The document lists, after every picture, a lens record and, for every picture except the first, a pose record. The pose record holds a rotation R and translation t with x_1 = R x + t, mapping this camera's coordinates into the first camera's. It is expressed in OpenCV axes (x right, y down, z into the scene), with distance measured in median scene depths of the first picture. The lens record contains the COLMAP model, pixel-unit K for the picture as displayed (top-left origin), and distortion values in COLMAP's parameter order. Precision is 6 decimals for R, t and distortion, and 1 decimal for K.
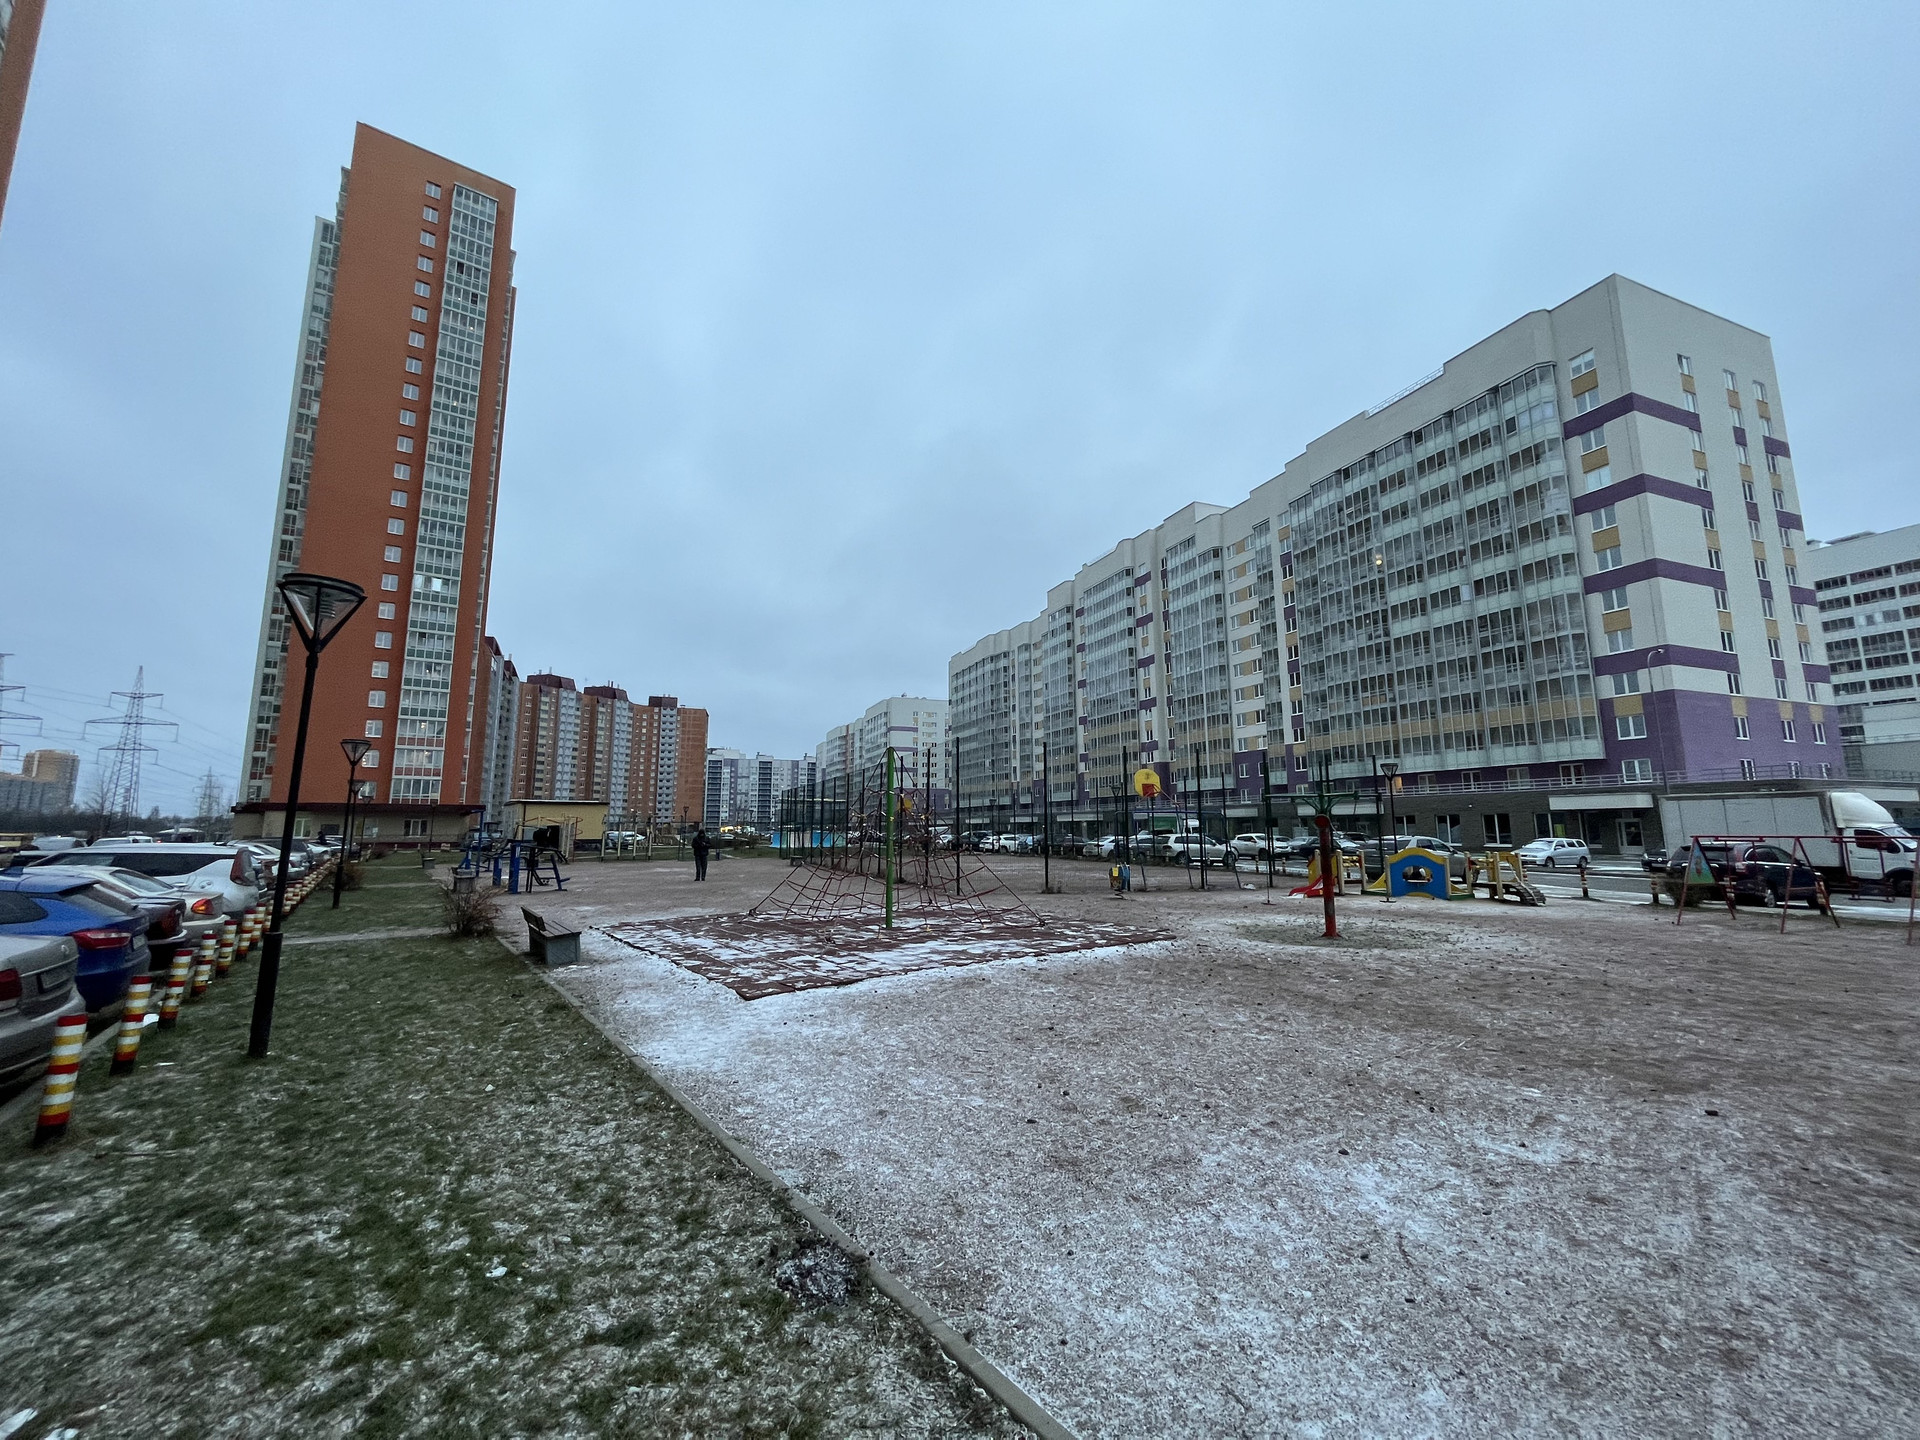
lens RADIAL K [[768.9, 0, 963.1], [0, 768.9, 711.7], [0, 0, 1]] dist [-0.001510, -0.000044]
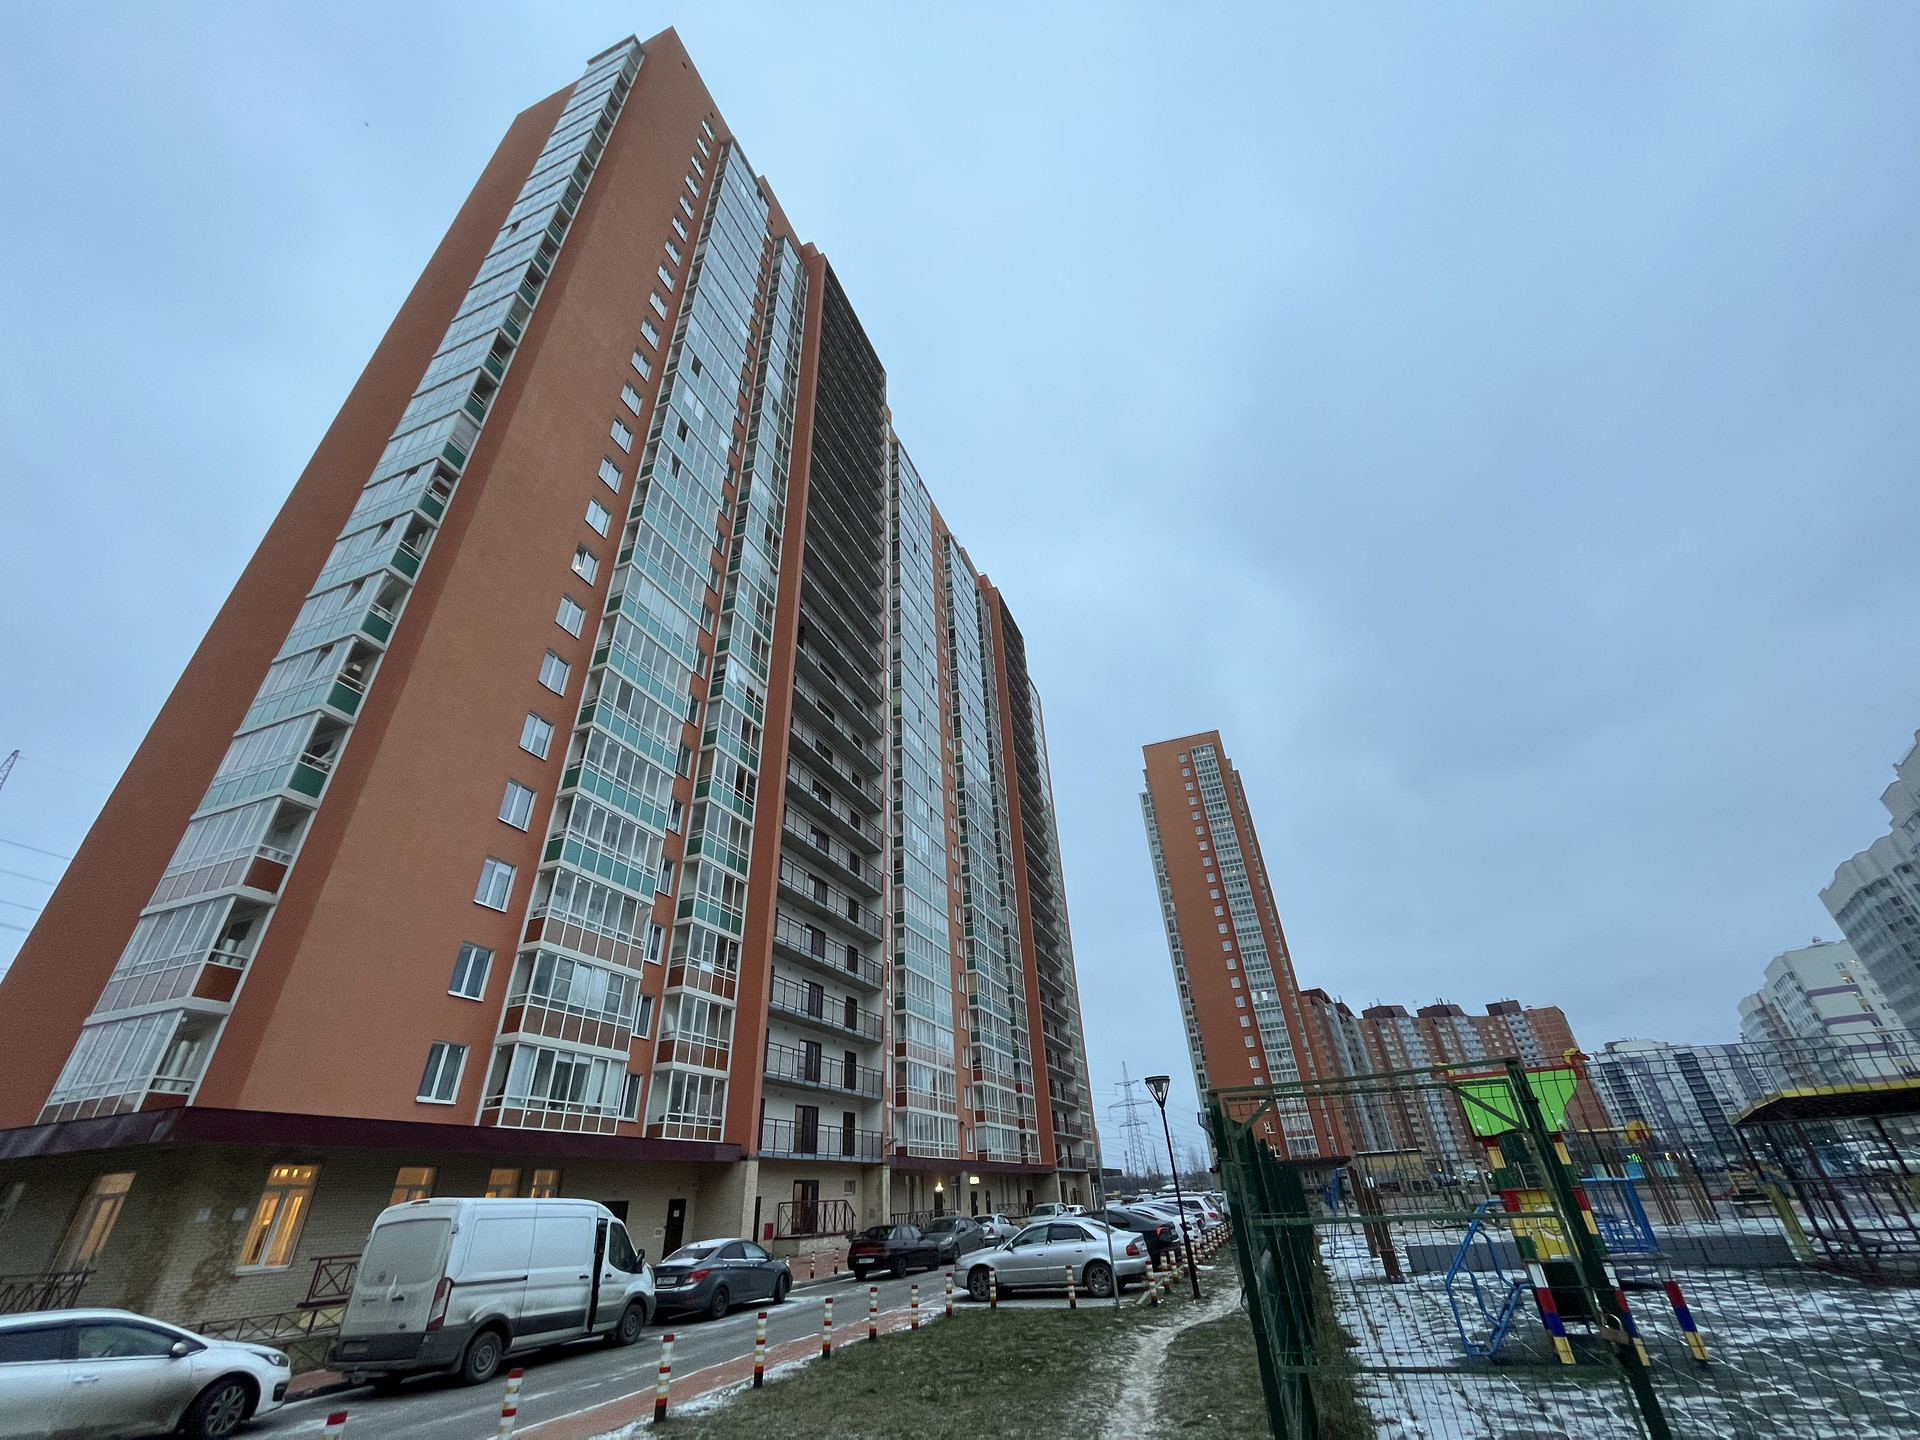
lens RADIAL K [[768.9, 0, 963.1], [0, 768.9, 711.7], [0, 0, 1]] dist [-0.001510, -0.000044]
pose [[0.531546, -0.474798, -0.701446, 0.301036], [0.177310, 0.872148, -0.455981, -0.057461], [0.828263, 0.118002, 0.547773, -0.359814]]
